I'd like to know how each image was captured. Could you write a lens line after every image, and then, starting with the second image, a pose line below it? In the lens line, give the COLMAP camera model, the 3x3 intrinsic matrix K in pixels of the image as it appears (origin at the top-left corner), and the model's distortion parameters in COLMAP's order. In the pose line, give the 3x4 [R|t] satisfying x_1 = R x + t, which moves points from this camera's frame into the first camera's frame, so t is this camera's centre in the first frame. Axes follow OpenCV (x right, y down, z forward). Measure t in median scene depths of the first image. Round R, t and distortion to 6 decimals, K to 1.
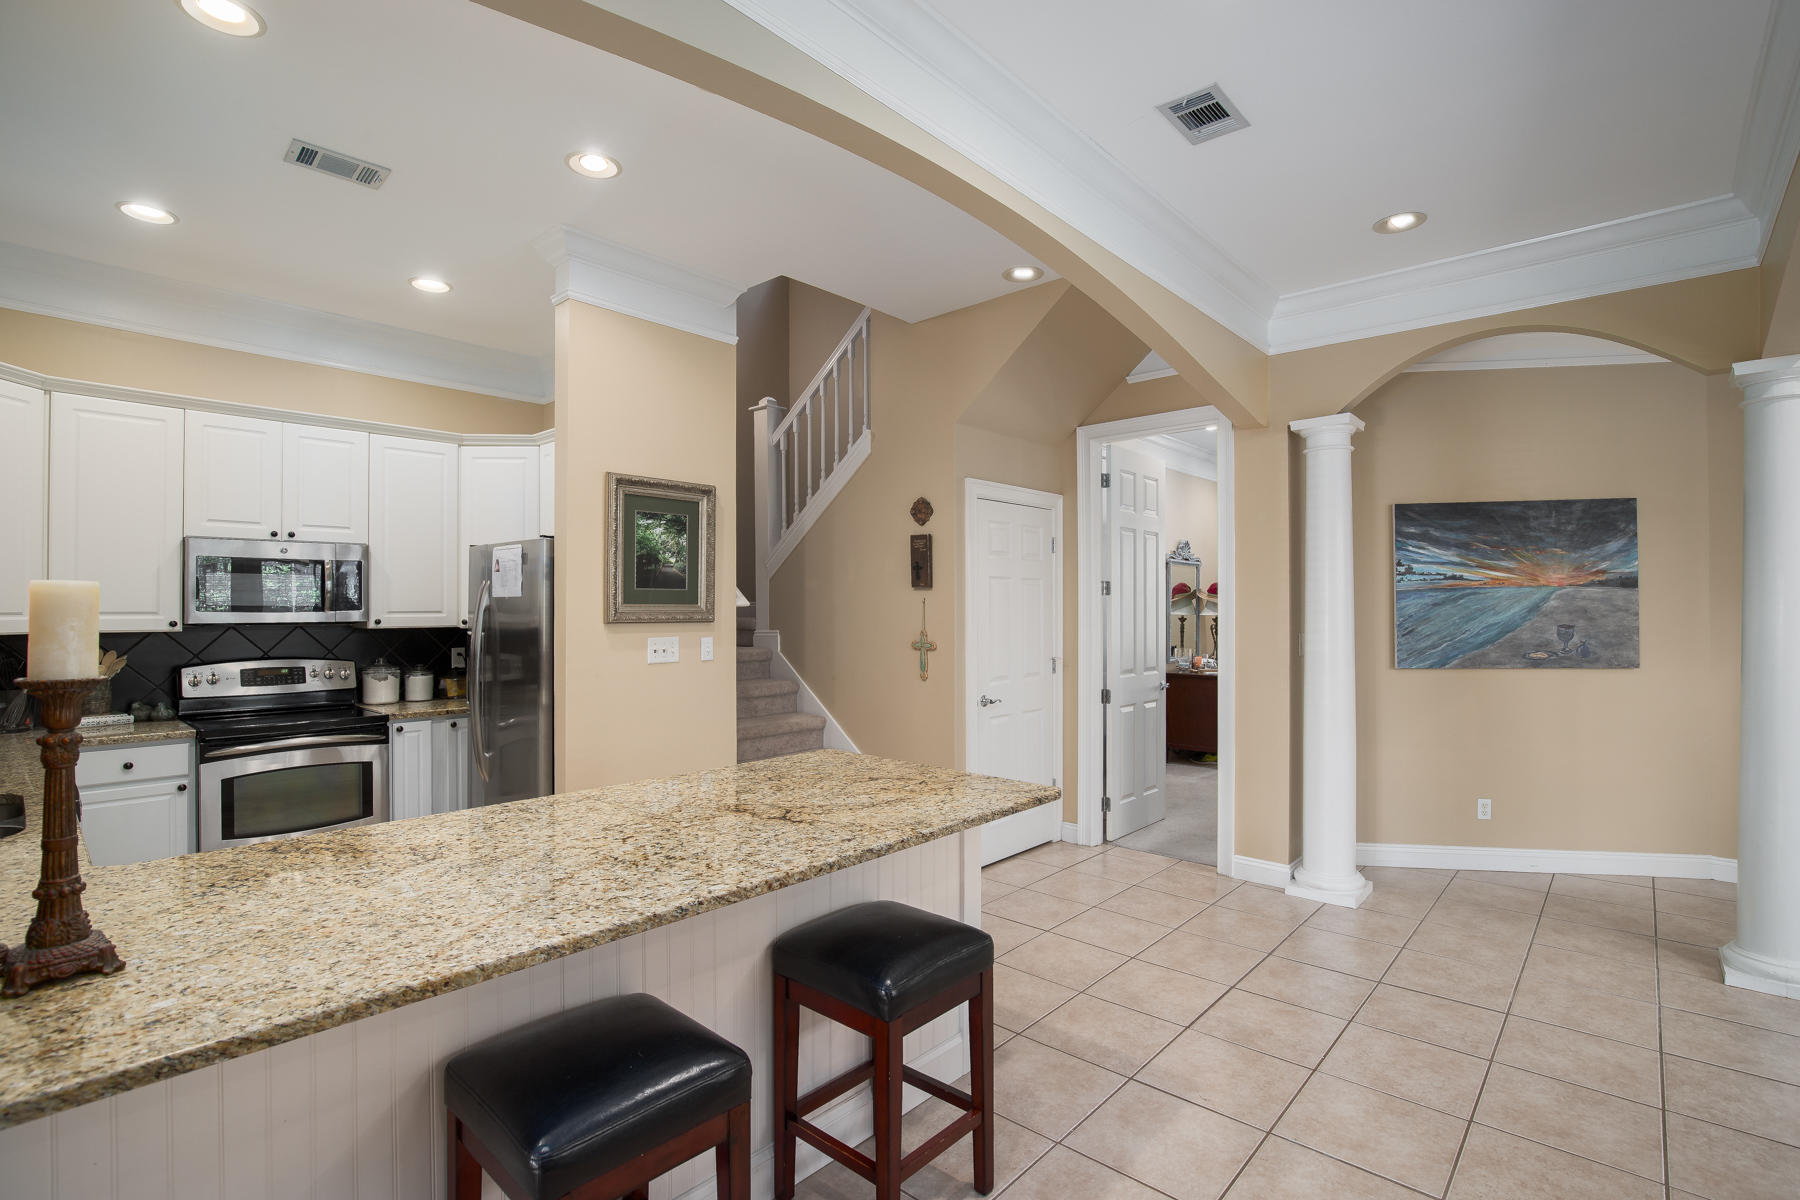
lens RADIAL K [[862.5, 0, 902.6], [0, 862.5, 603.9], [0, 0, 1]] dist [-0.016718, -0.000070]
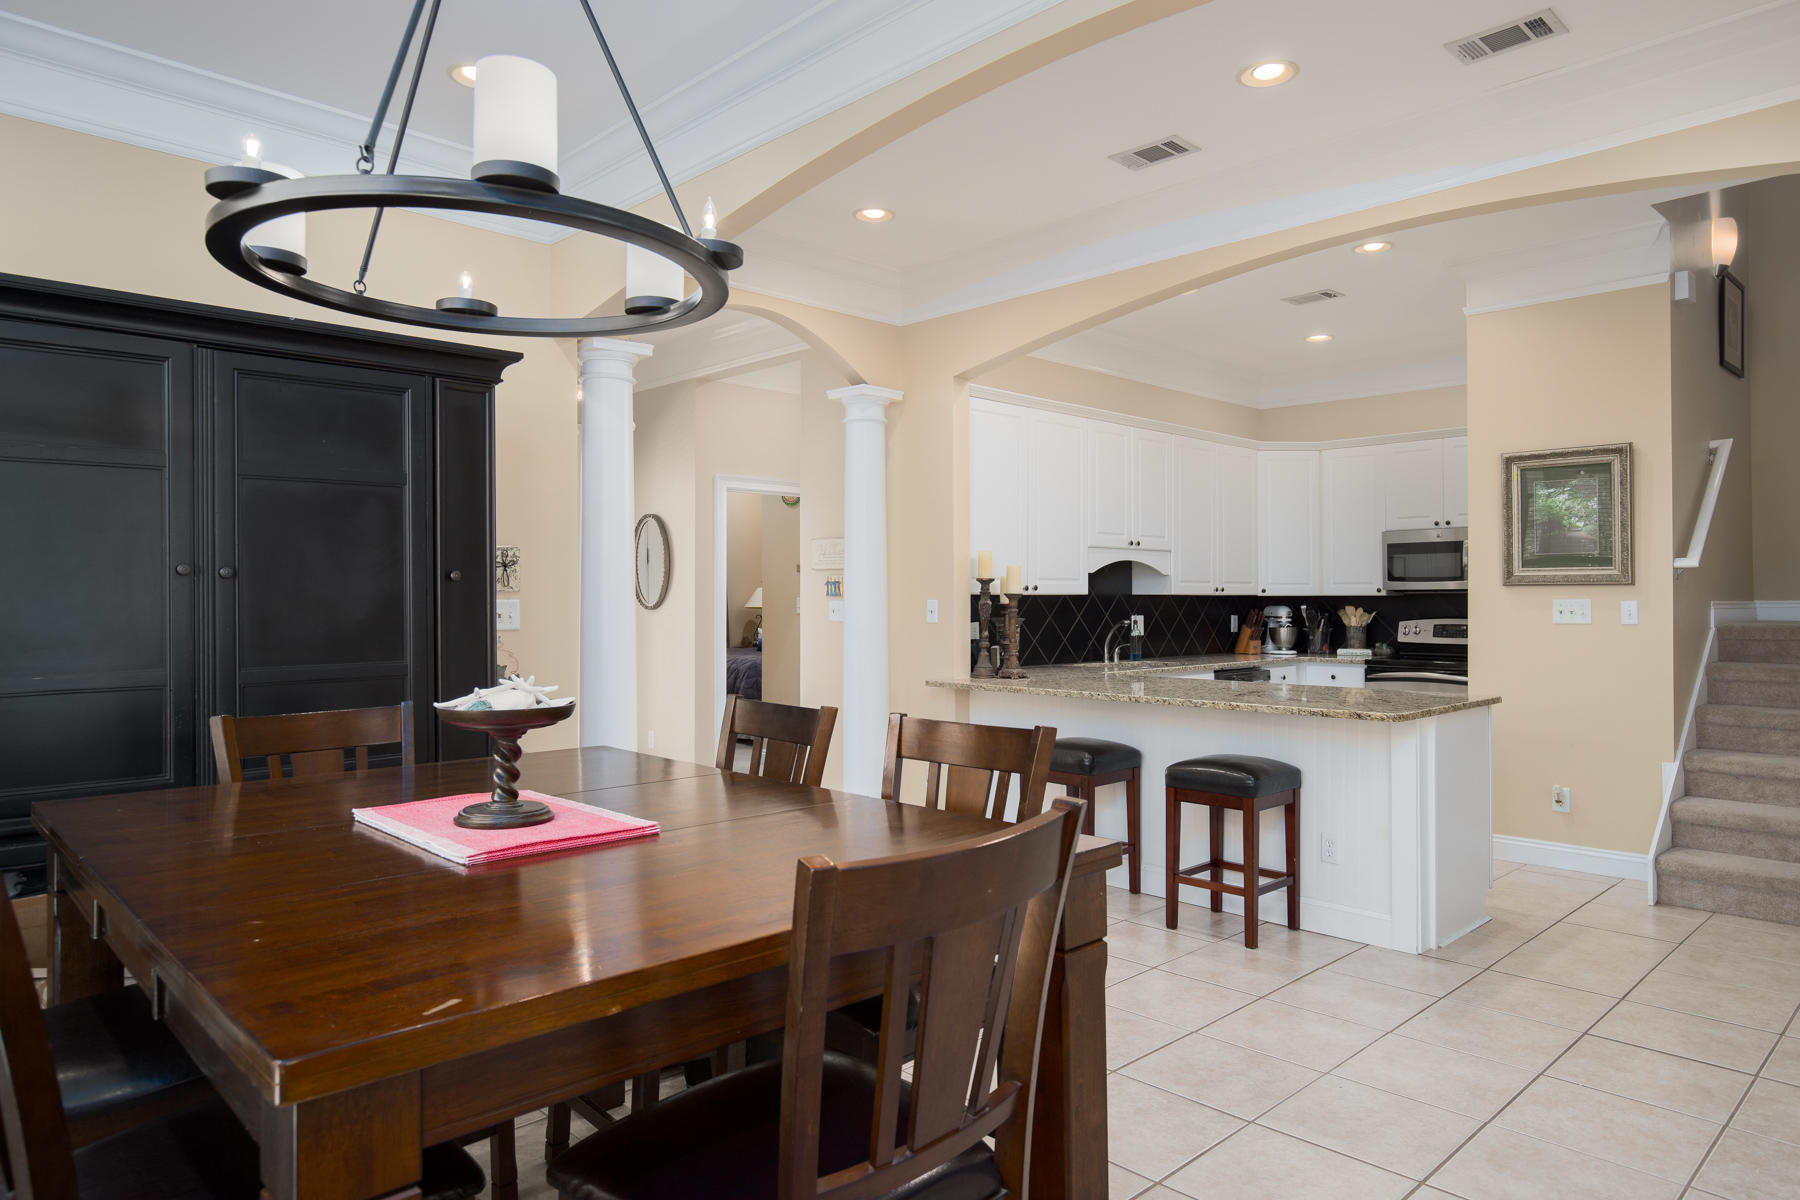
lens RADIAL K [[1125.1, 0, 900.0], [0, 1125.1, 600.0], [0, 0, 1]] dist [0.004183, 0.001563]
pose [[-0.061101, -0.000012, -0.998132, 1.138392], [0.008694, 0.999962, -0.000545, 0.033697], [0.998094, -0.008711, -0.061099, 0.275729]]
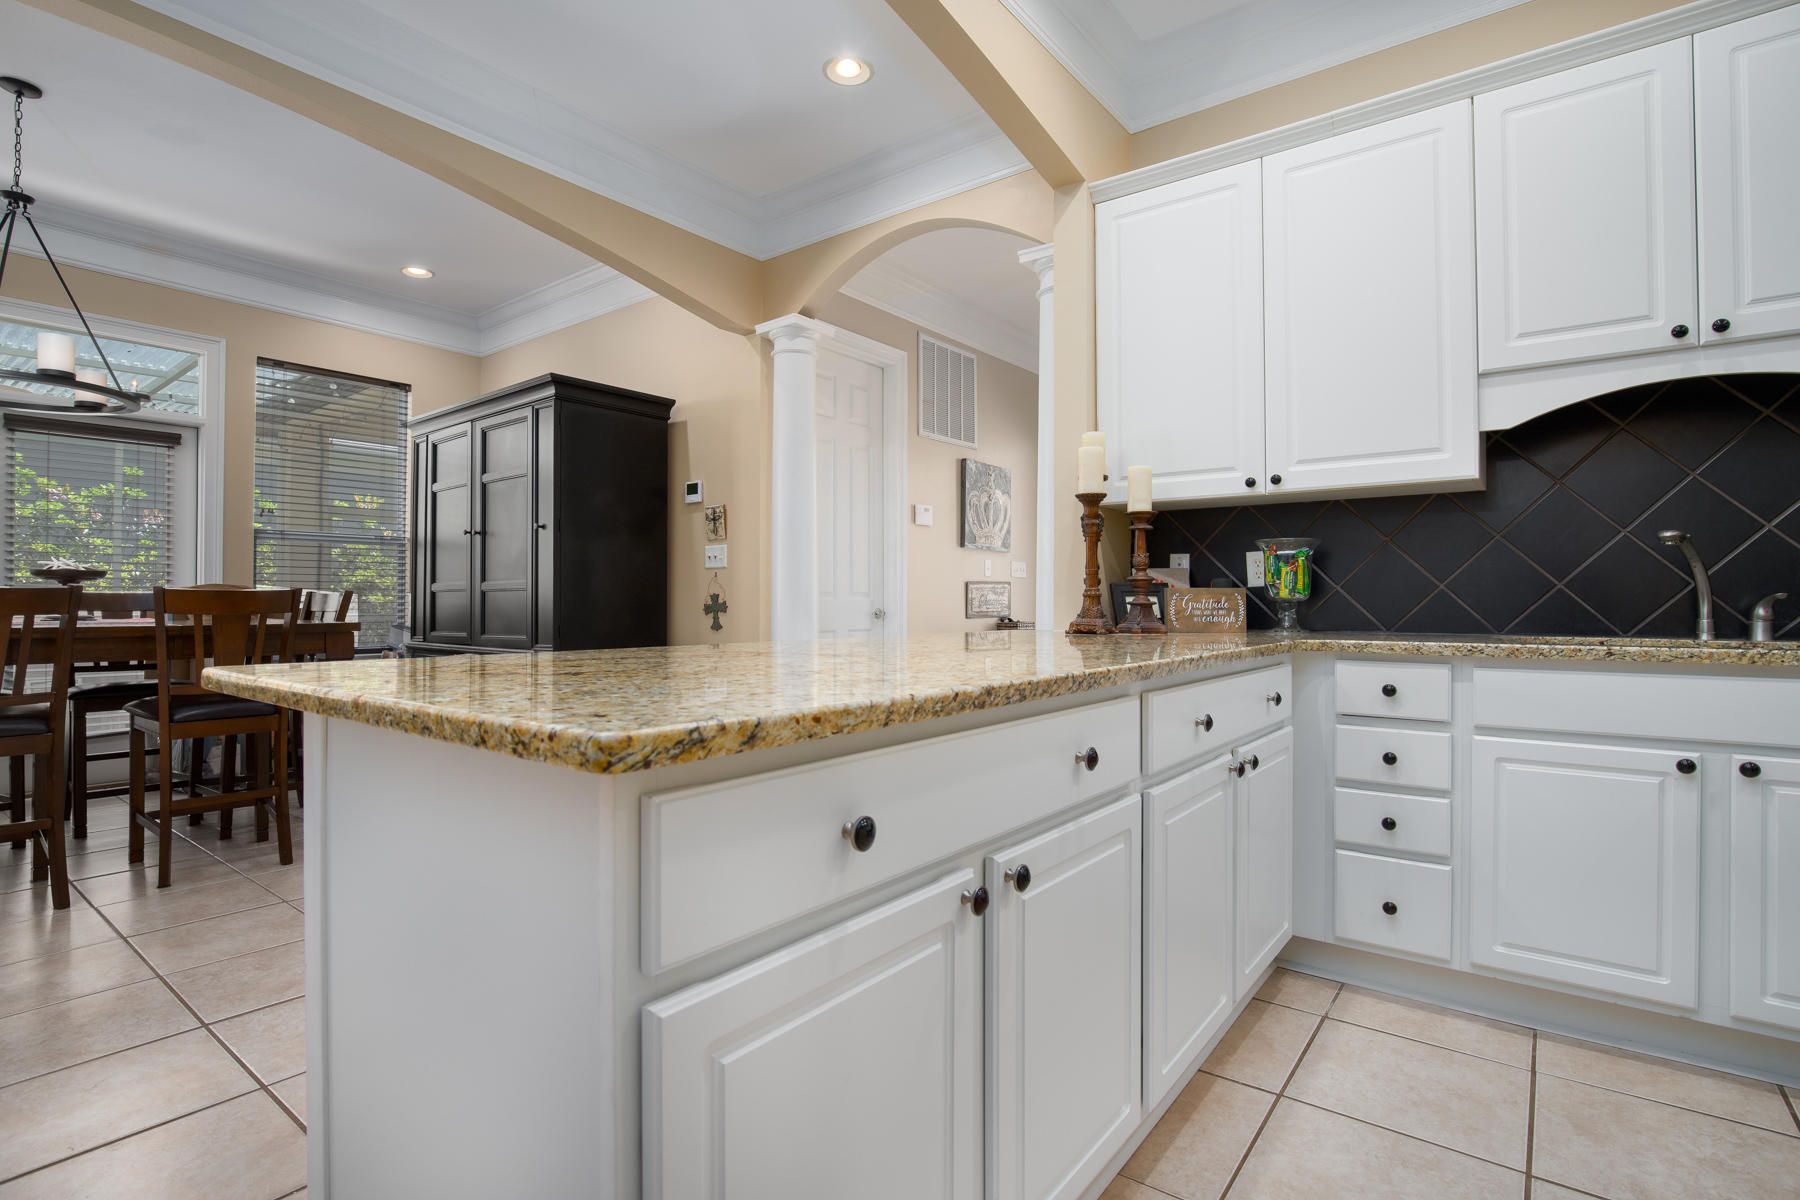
lens RADIAL K [[864.3, 0, 900.0], [0, 864.3, 600.0], [0, 0, 1]] dist [-0.026510, -0.000148]
pose [[-0.996435, -0.000173, -0.084363, -0.093971], [0.000756, 0.999939, -0.010980, 0.114491], [0.084360, -0.011004, -0.996375, 0.984783]]
